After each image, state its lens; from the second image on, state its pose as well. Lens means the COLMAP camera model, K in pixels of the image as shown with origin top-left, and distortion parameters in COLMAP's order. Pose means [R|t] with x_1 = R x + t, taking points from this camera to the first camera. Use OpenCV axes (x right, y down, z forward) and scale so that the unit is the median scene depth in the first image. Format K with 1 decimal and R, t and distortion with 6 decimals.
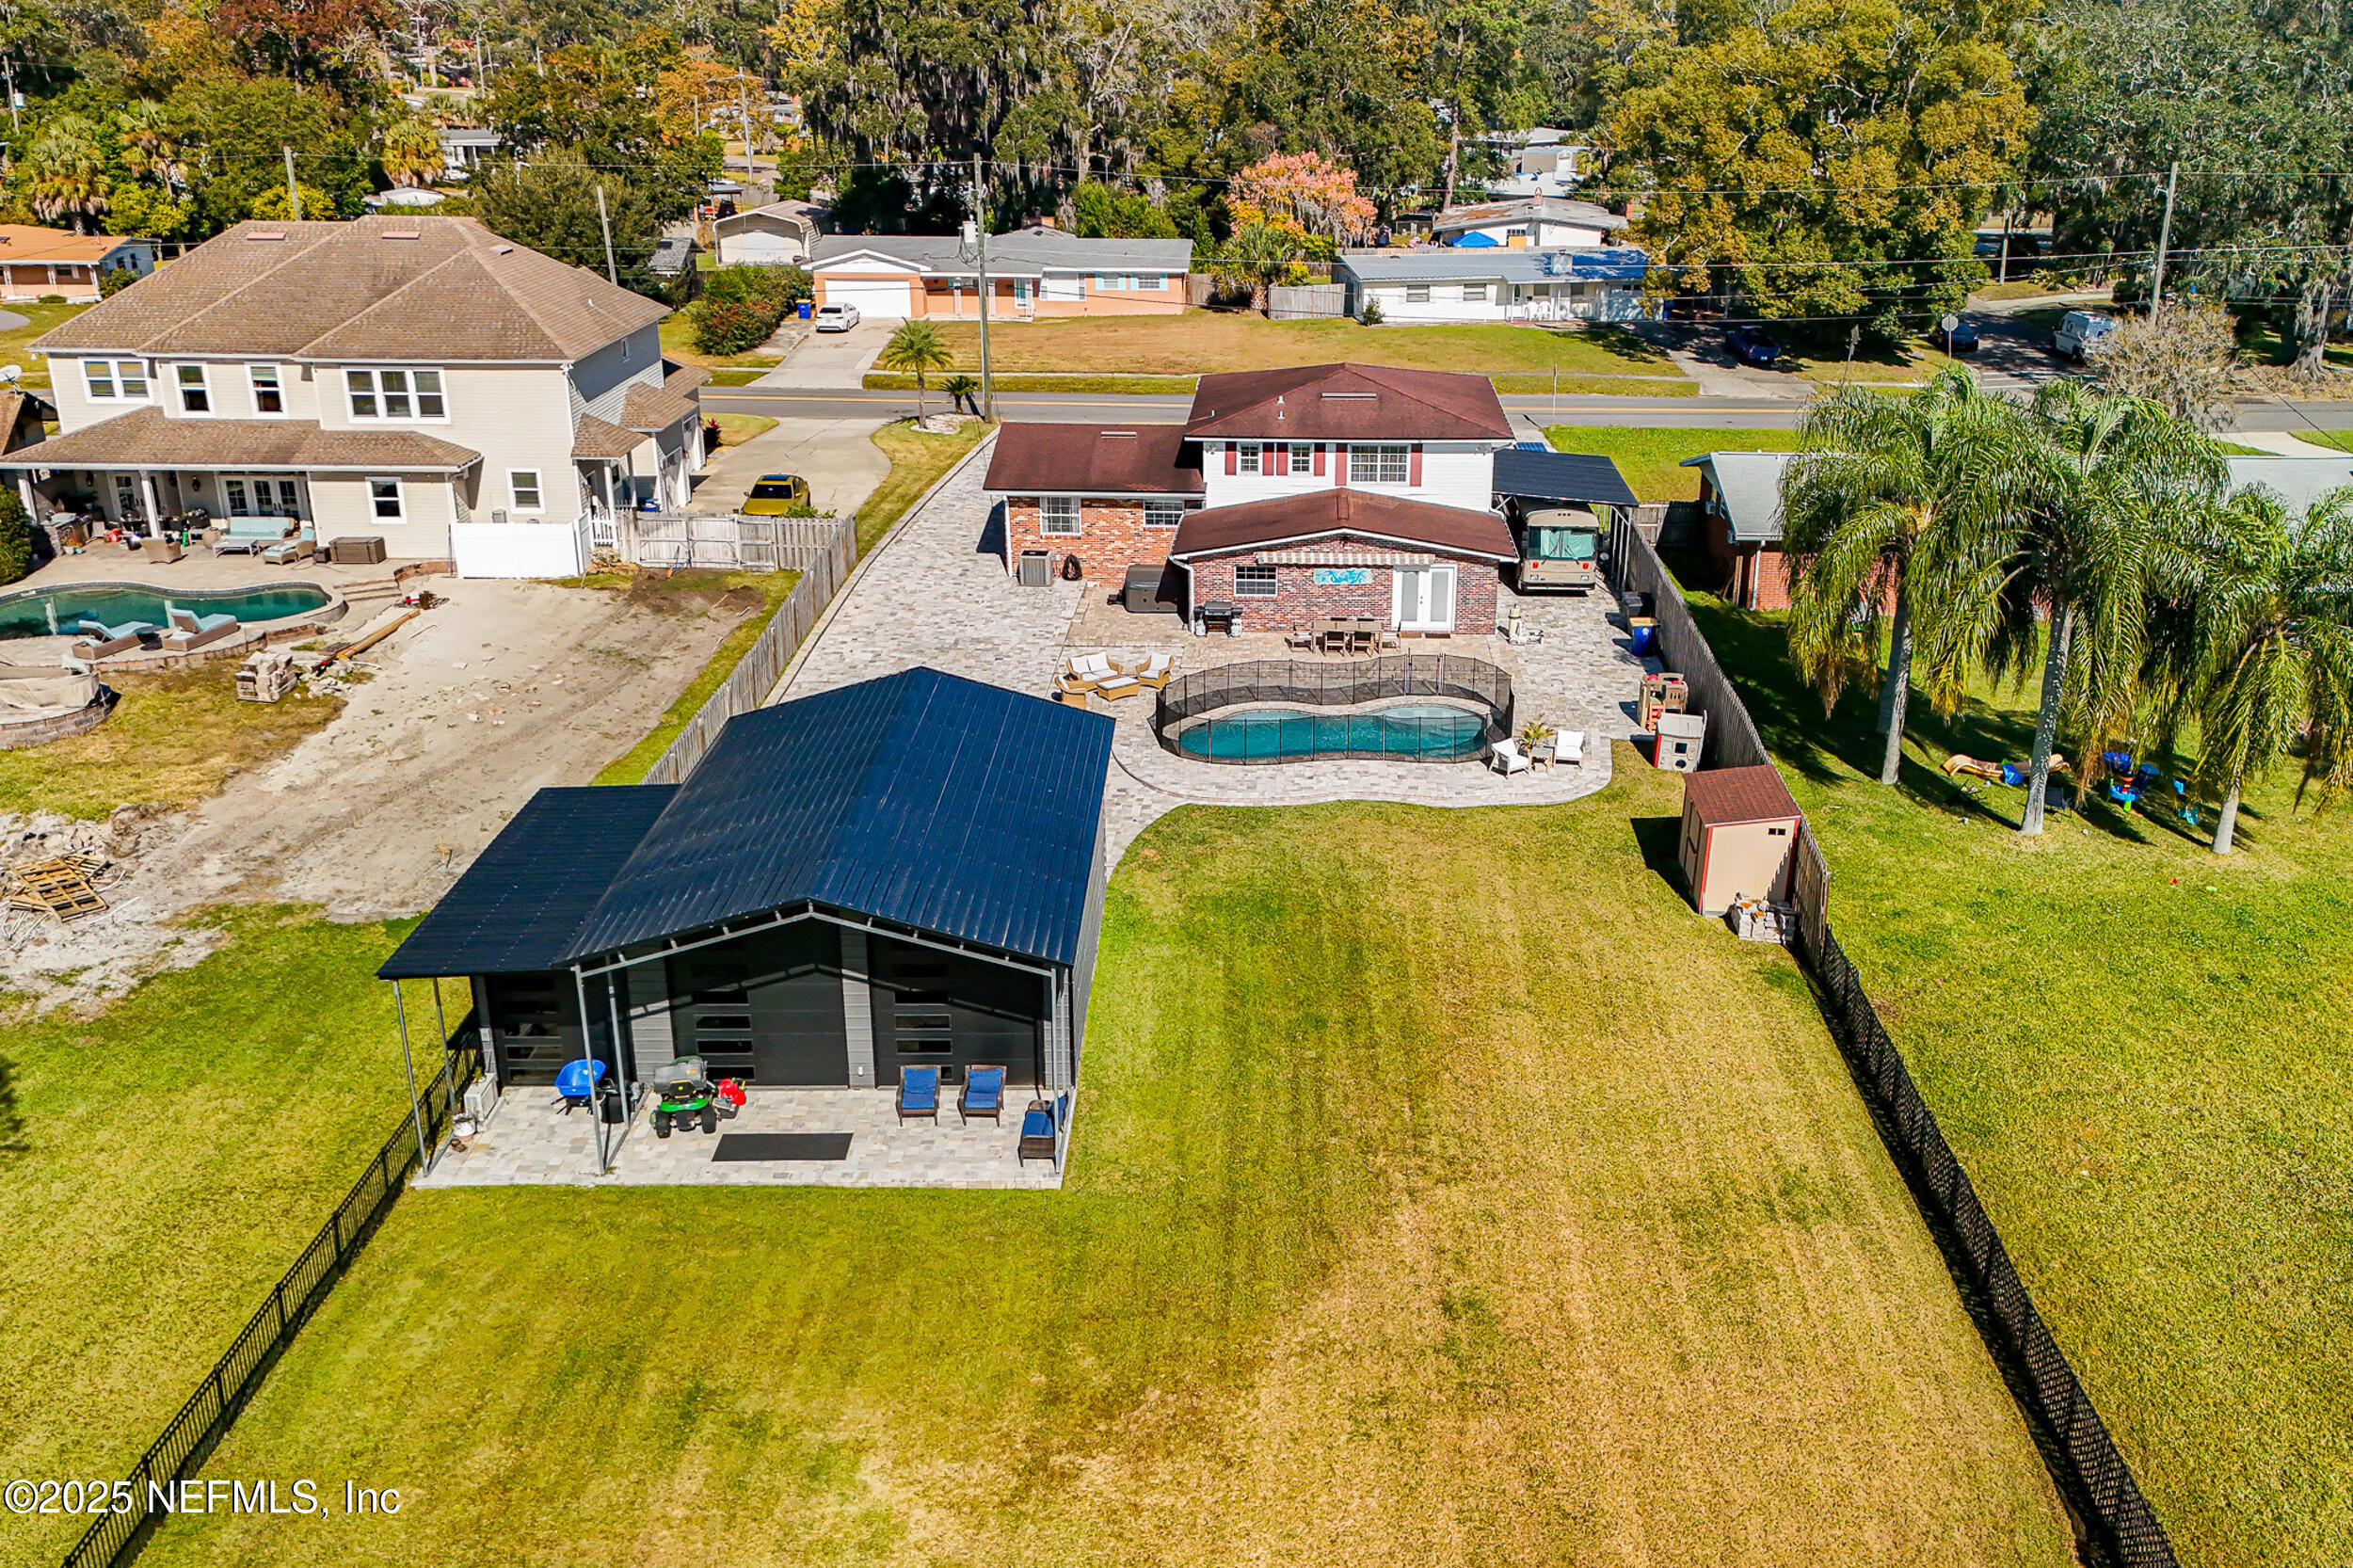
lens RADIAL K [[2076.5, 0, 1227.3], [0, 2076.5, 841.7], [0, 0, 1]] dist [0.135642, -0.201231]
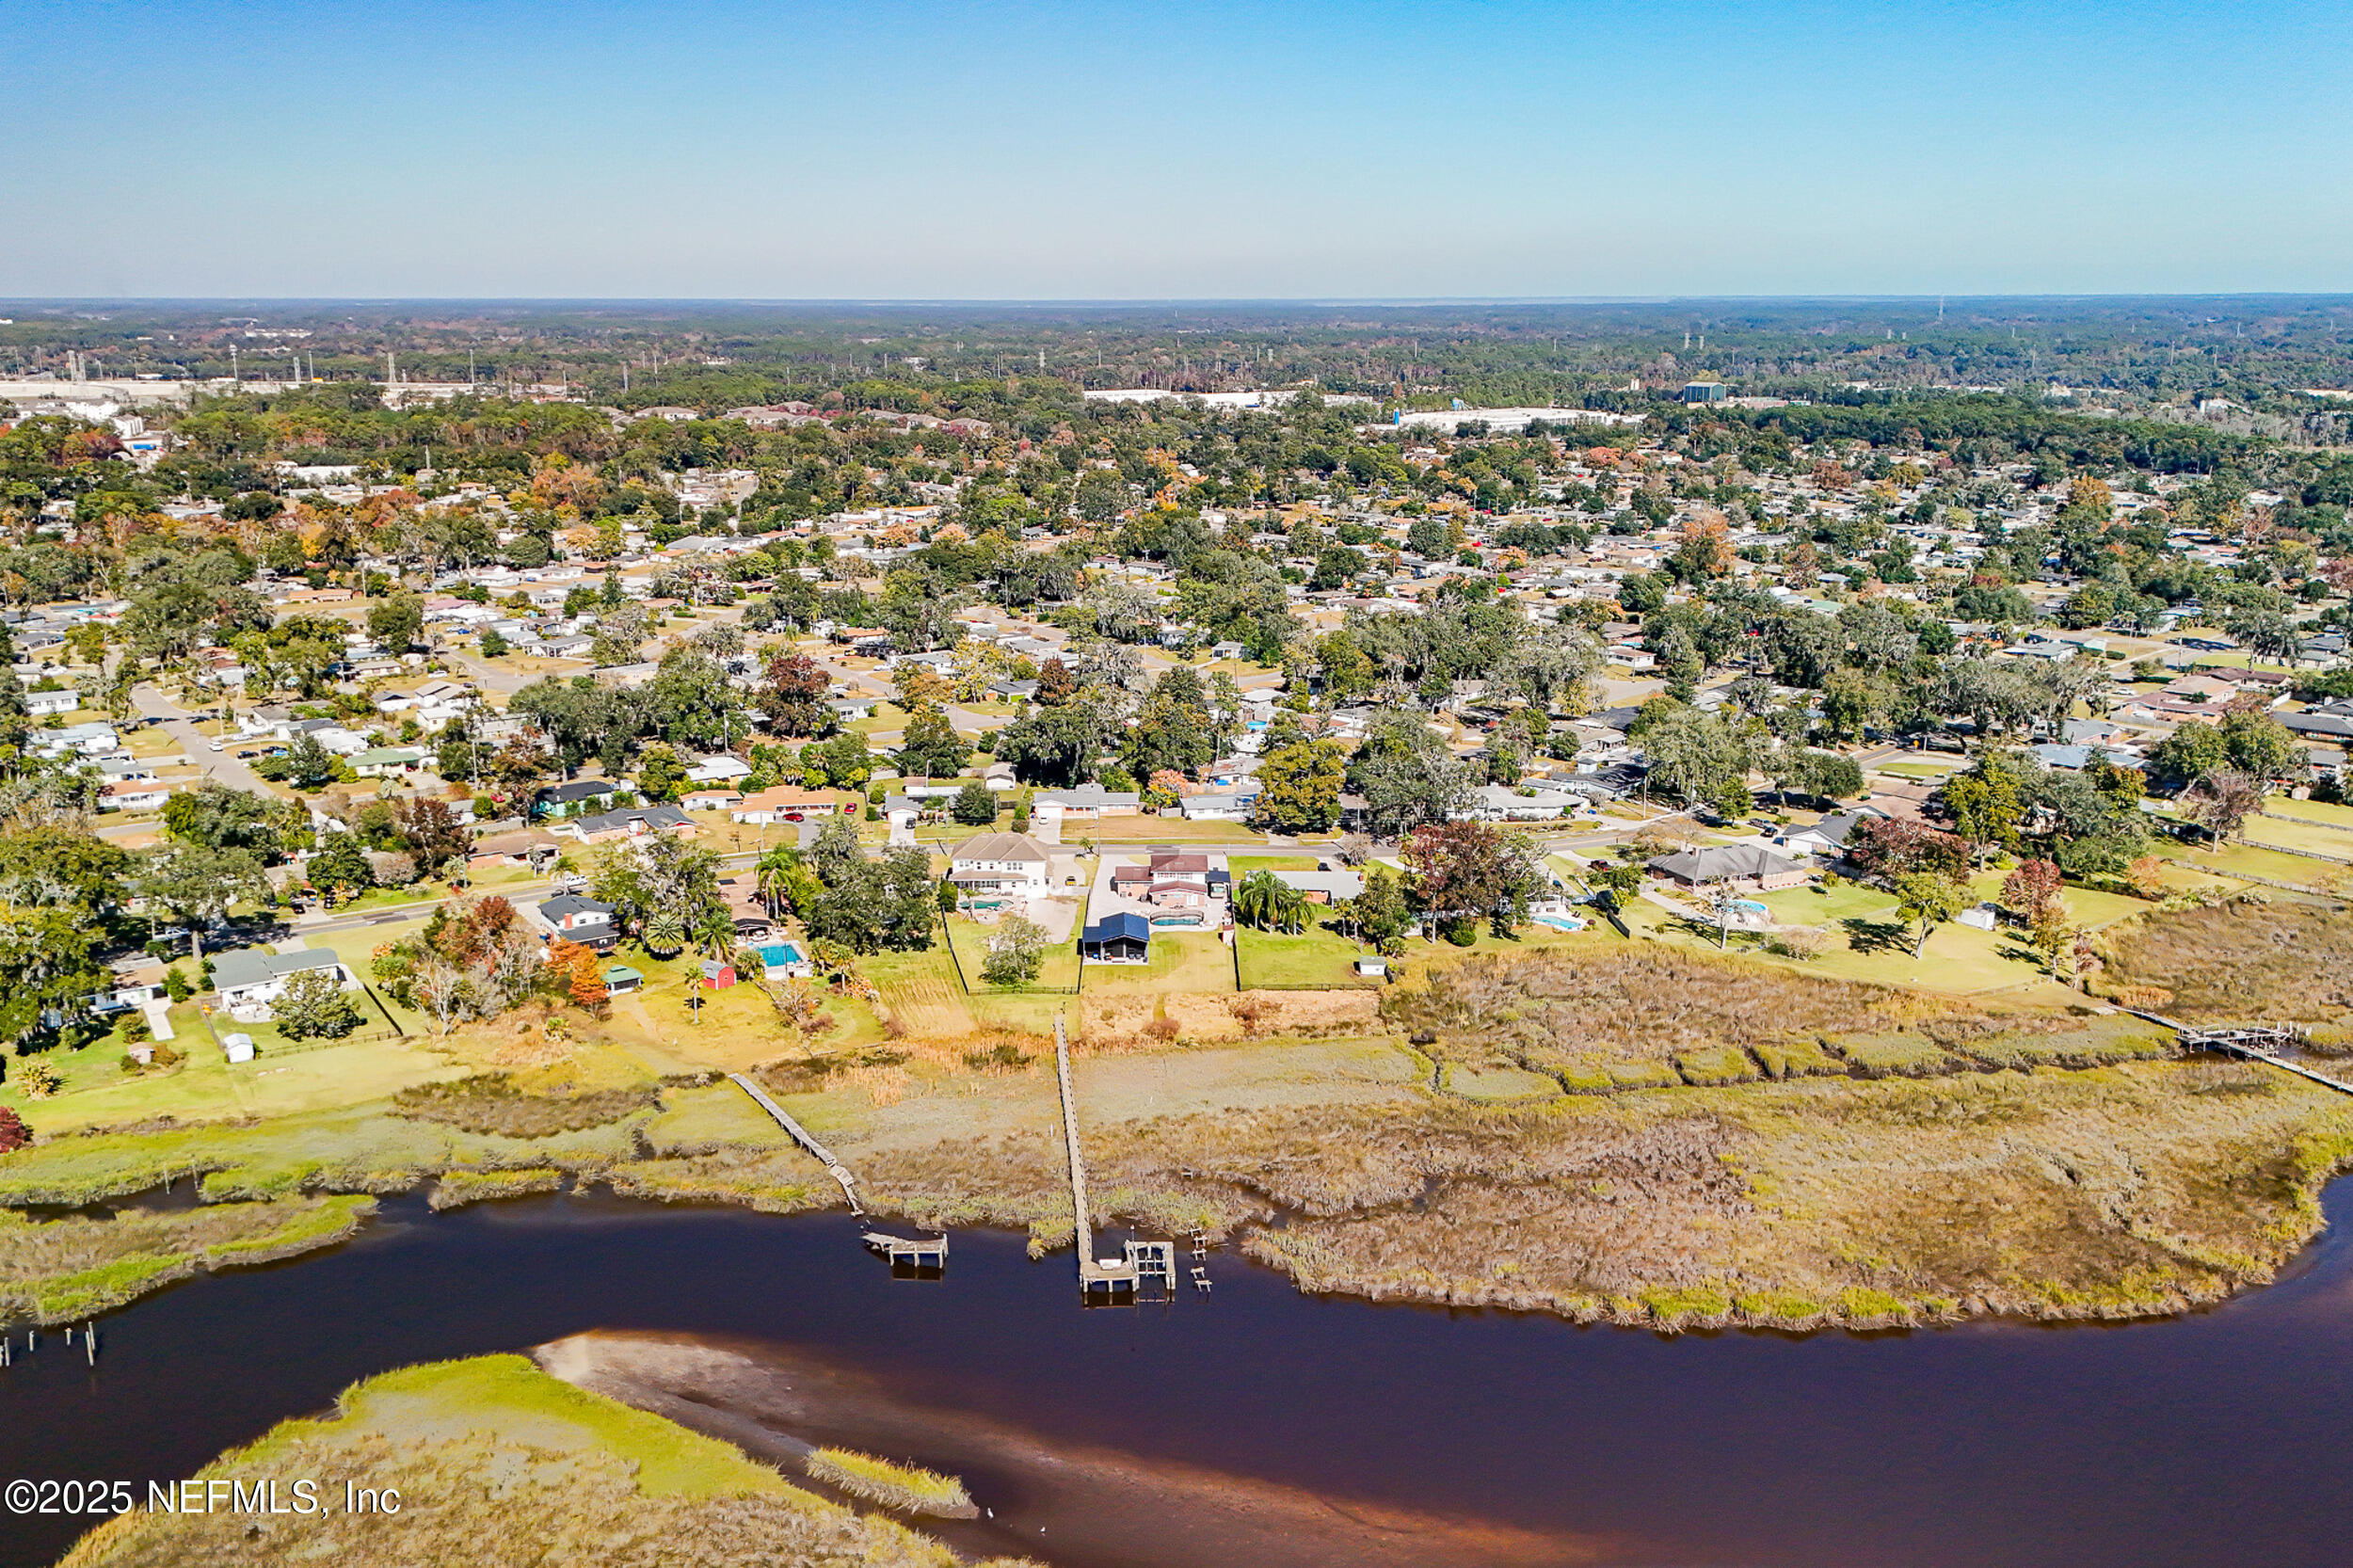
lens RADIAL K [[2052.2, 0, 1186.5], [0, 2052.2, 778.5], [0, 0, 1]] dist [0.003234, -0.002673]
pose [[0.999010, -0.005745, 0.044111, -0.169126], [0.012149, 0.989166, -0.146298, 0.378442], [-0.042792, 0.146689, 0.988257, -4.615274]]
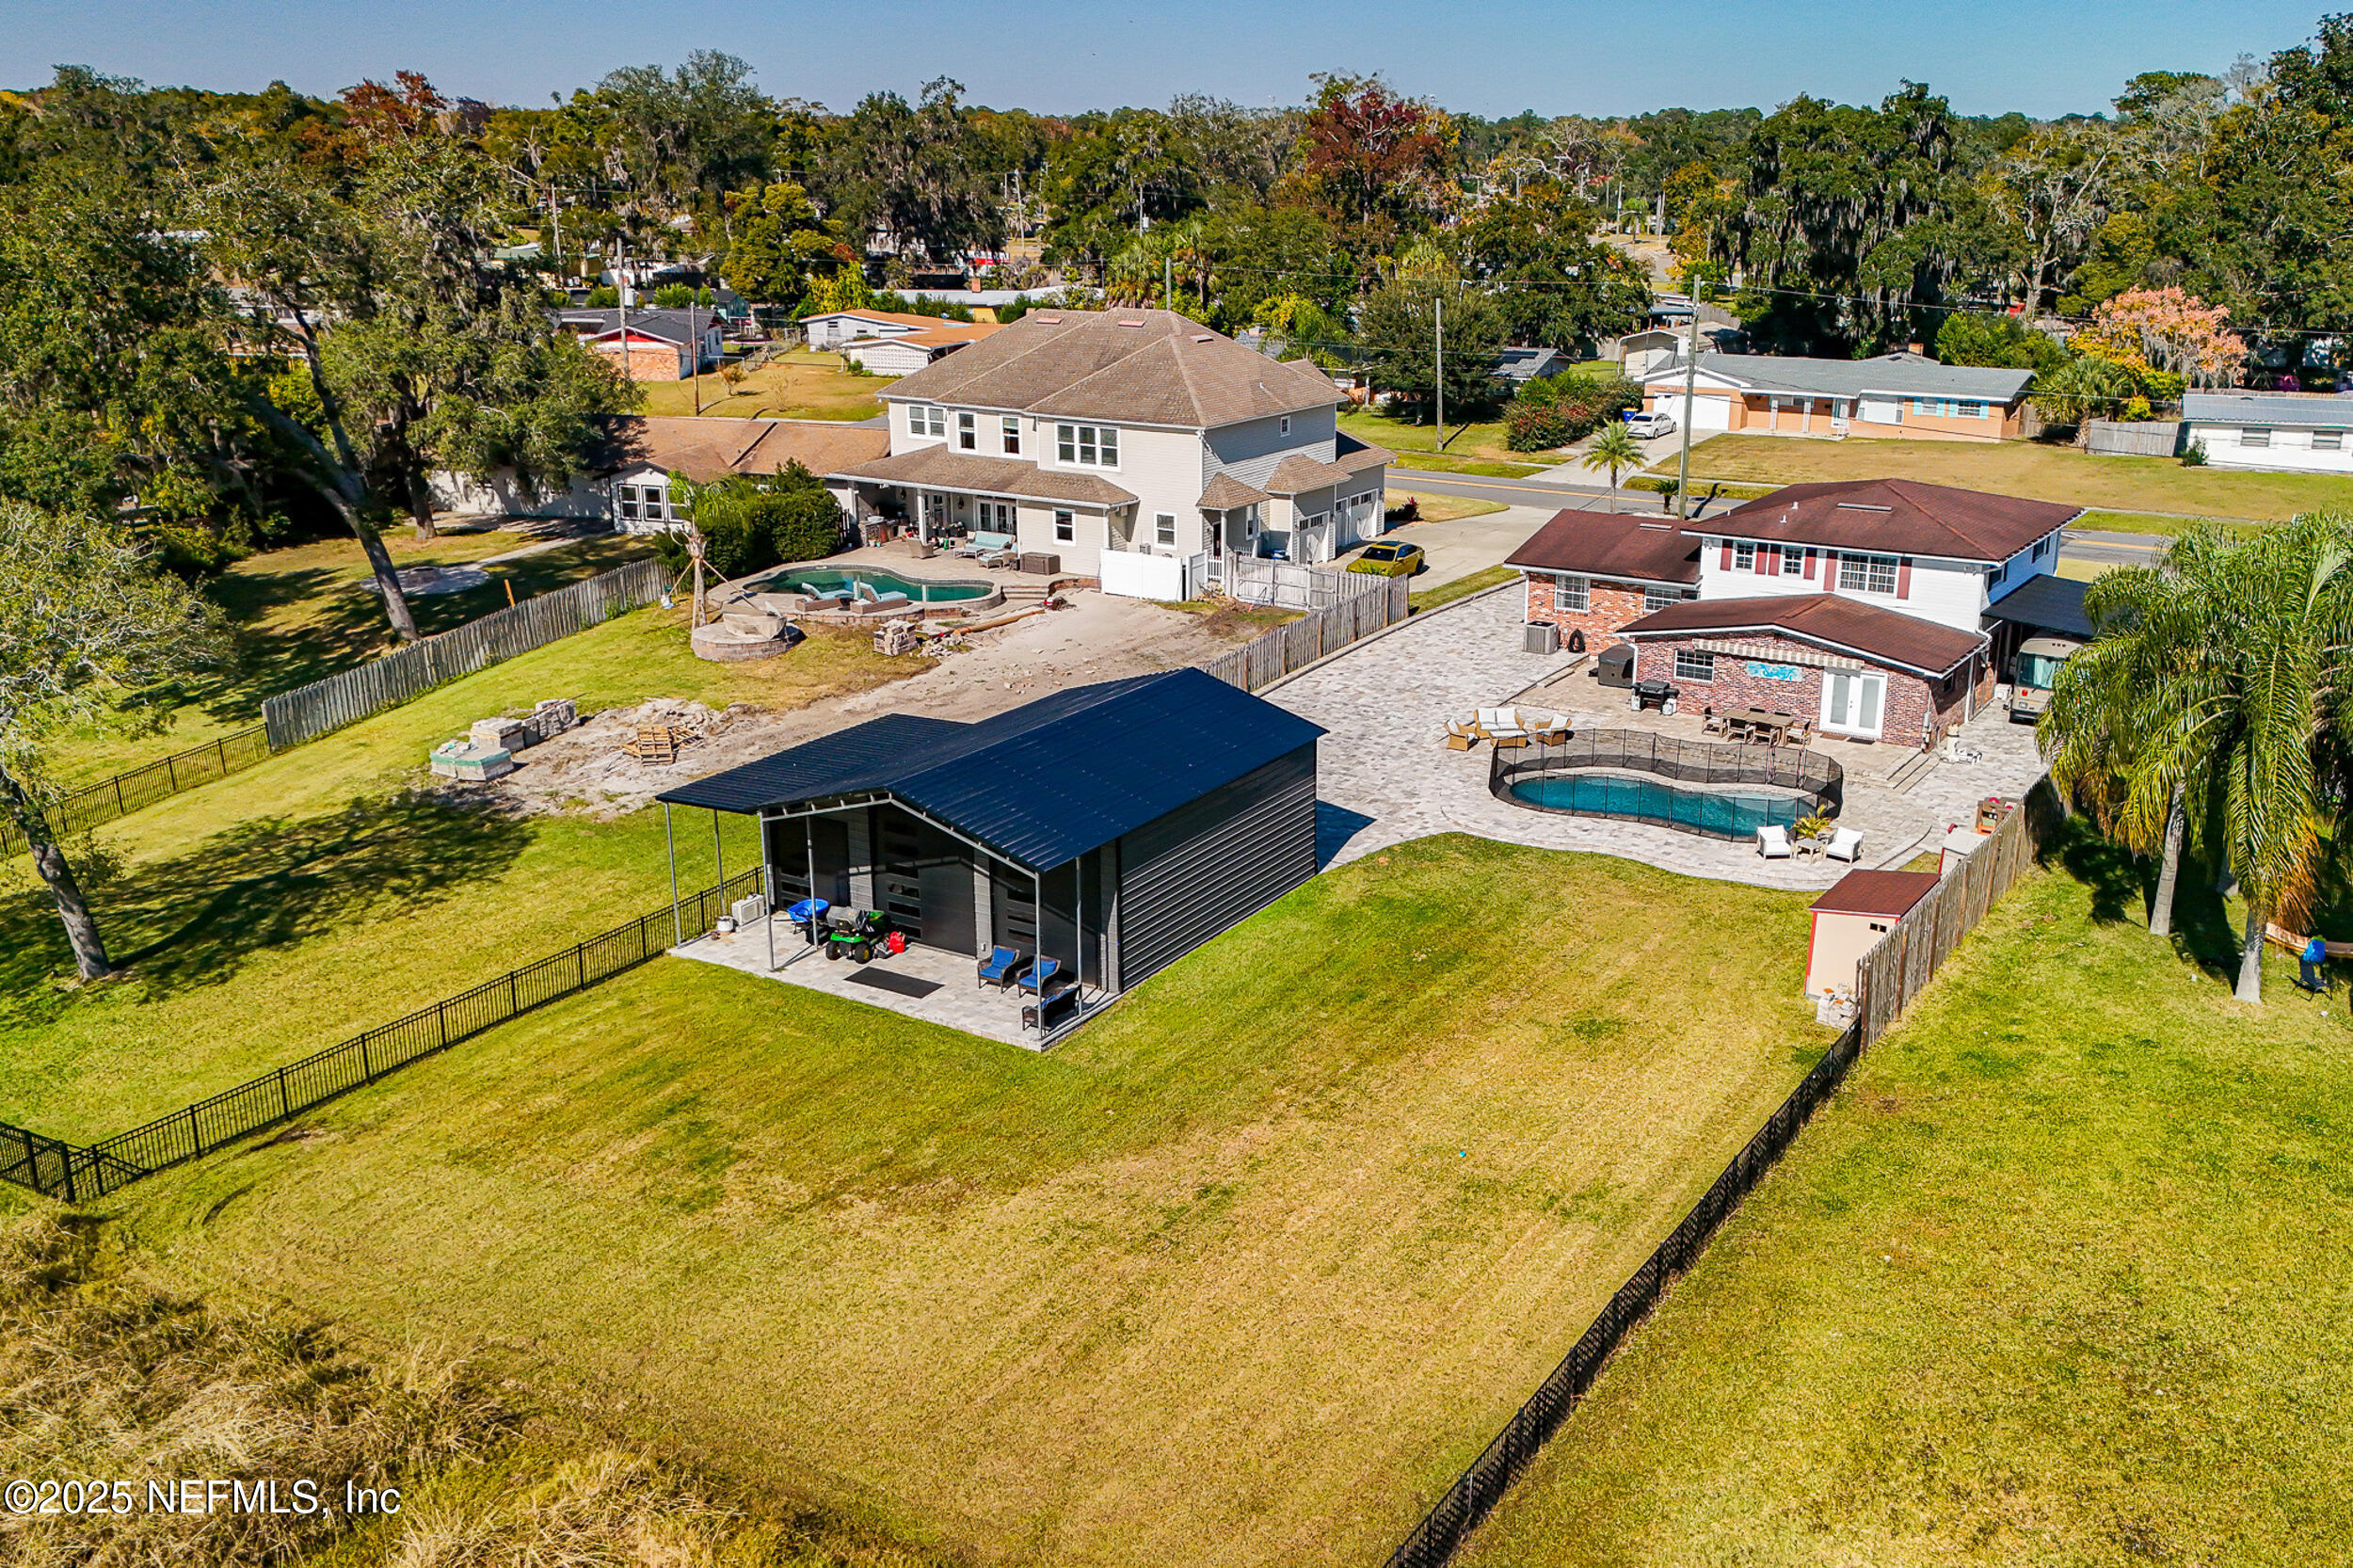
lens RADIAL K [[2076.5, 0, 1227.3], [0, 2076.5, 841.7], [0, 0, 1]] dist [0.135642, -0.201231]
pose [[0.859769, 0.164399, -0.483498, 0.323319], [-0.192109, 0.981341, -0.007937, 0.015681], [0.473171, 0.099709, 0.875310, -0.033287]]
